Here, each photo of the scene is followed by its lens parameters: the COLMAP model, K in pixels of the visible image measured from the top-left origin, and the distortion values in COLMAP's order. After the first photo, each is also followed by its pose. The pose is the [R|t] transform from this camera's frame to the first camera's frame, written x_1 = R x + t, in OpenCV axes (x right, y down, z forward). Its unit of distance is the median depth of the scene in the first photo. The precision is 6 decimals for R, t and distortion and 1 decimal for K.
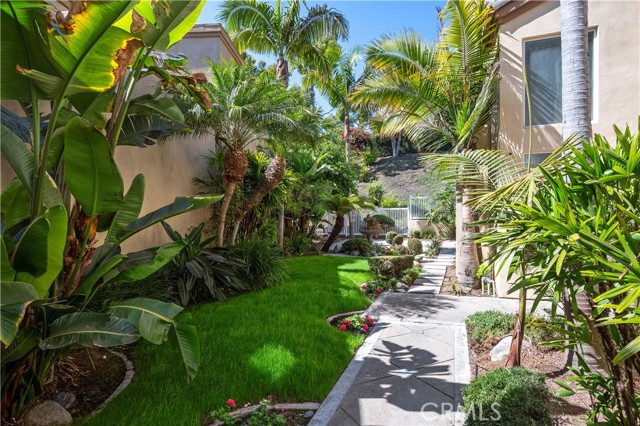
lens RADIAL K [[368.7, 0, 320.0], [0, 368.7, 213.7], [0, 0, 1]] dist [-0.000618, -0.000027]
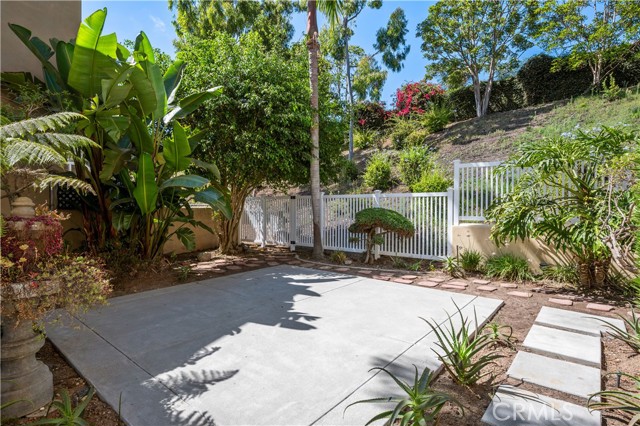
lens RADIAL K [[328.0, 0, 321.2], [0, 328.0, 207.4], [0, 0, 1]] dist [0.001345, 0.000140]
pose [[0.939350, 0.020844, -0.342325, 0.231628], [-0.022757, 0.999740, -0.001572, 0.004058], [0.342203, 0.009267, 0.939580, 0.631395]]
